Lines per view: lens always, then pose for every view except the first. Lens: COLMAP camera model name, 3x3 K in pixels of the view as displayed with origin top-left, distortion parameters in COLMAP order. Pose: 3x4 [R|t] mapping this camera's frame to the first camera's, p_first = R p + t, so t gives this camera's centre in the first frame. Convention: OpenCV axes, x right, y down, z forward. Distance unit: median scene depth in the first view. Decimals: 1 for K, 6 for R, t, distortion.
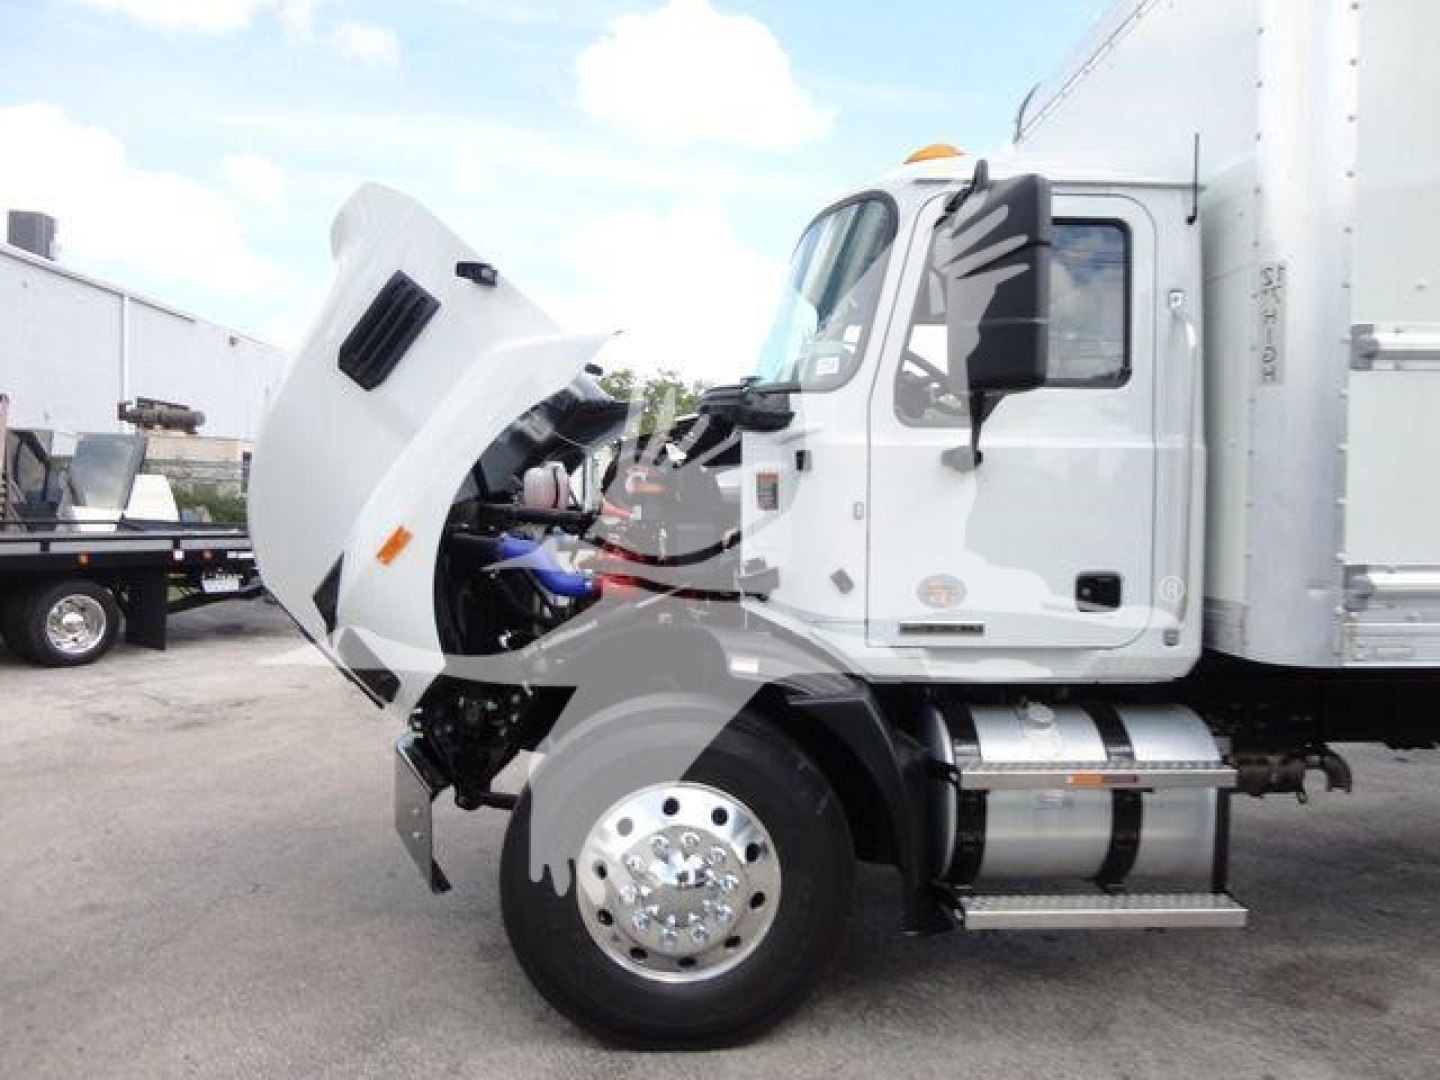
lens RADIAL K [[1040.6, 0, 718.1], [0, 1040.6, 548.0], [0, 0, 1]] dist [-0.000503, 0.000506]
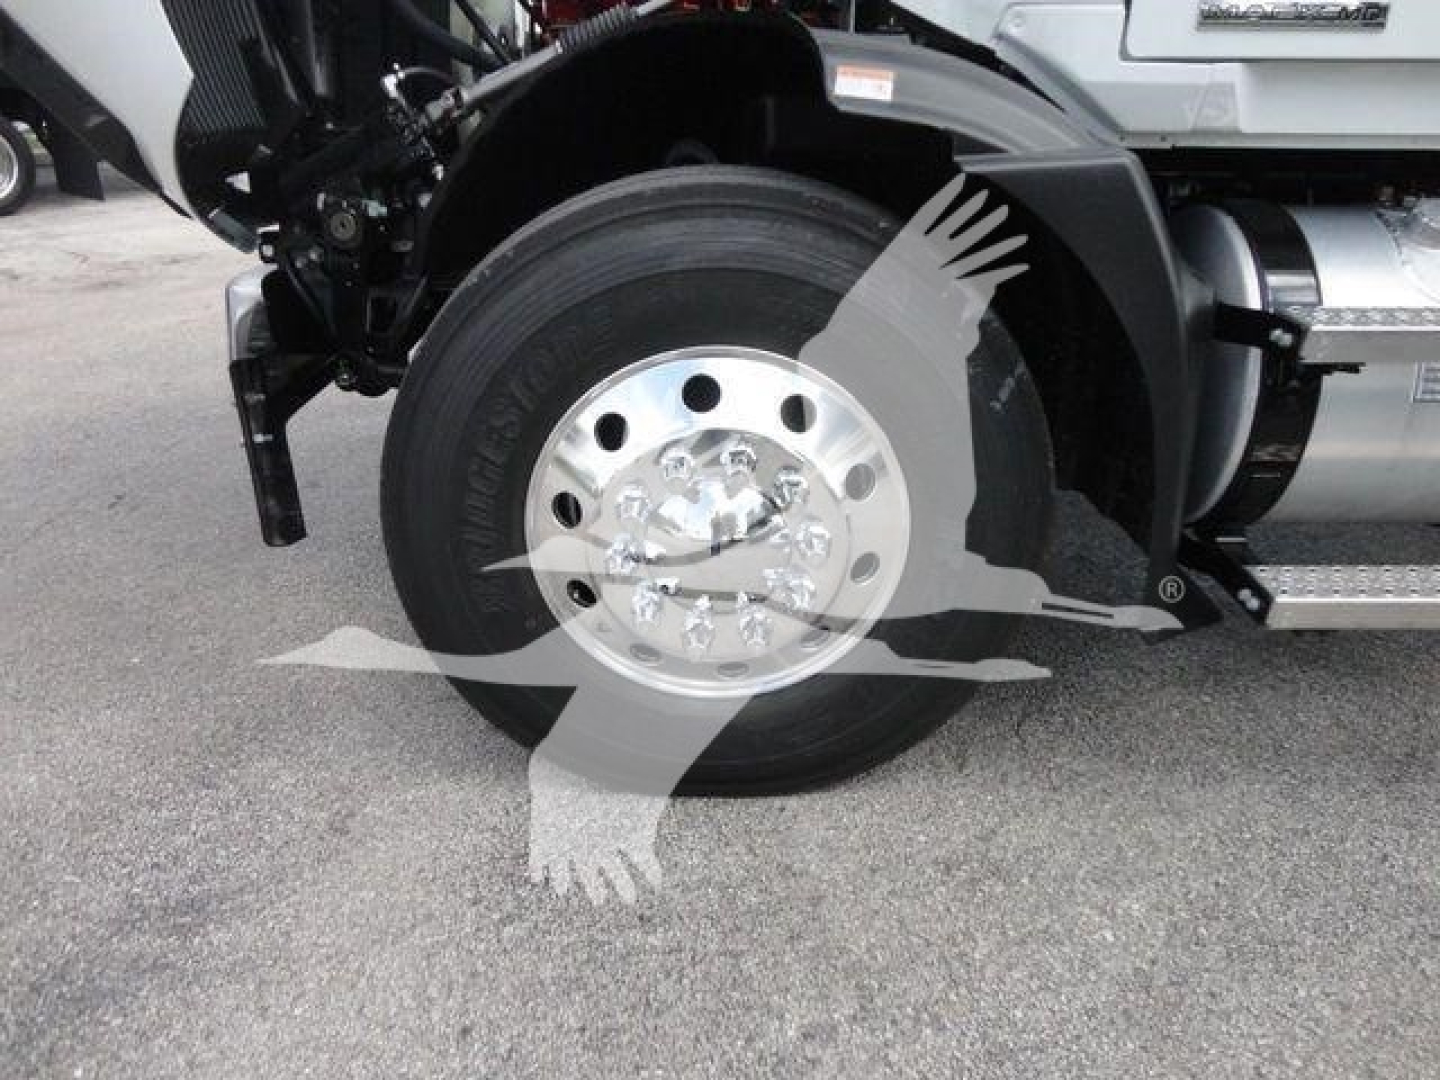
lens RADIAL K [[1040.6, 0, 718.1], [0, 1040.6, 548.0], [0, 0, 1]] dist [-0.000503, 0.000506]
pose [[0.999015, 0.014439, -0.041959, -0.014280], [0.002769, 0.923451, 0.383707, 0.118905], [0.044287, -0.383446, 0.922501, 0.484008]]
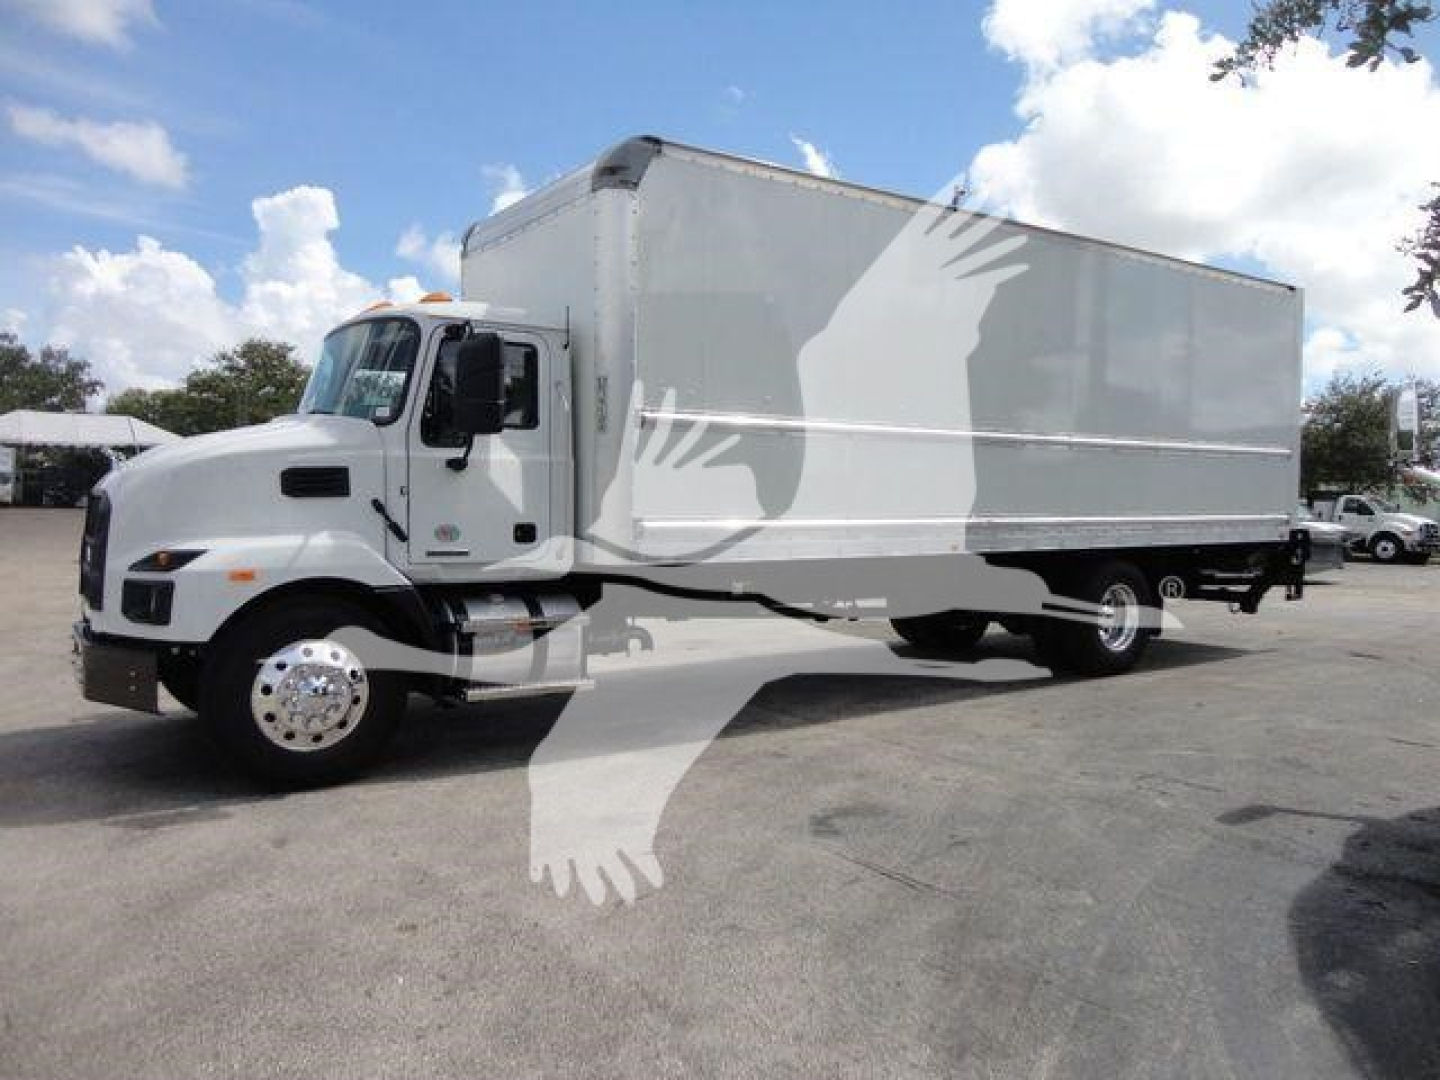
lens RADIAL K [[1040.6, 0, 718.1], [0, 1040.6, 548.0], [0, 0, 1]] dist [-0.000503, 0.000506]
pose [[0.844784, -0.020082, 0.534730, -0.384903], [0.014911, 0.999791, 0.013991, 0.047394], [-0.534899, -0.003845, 0.844907, -0.870112]]
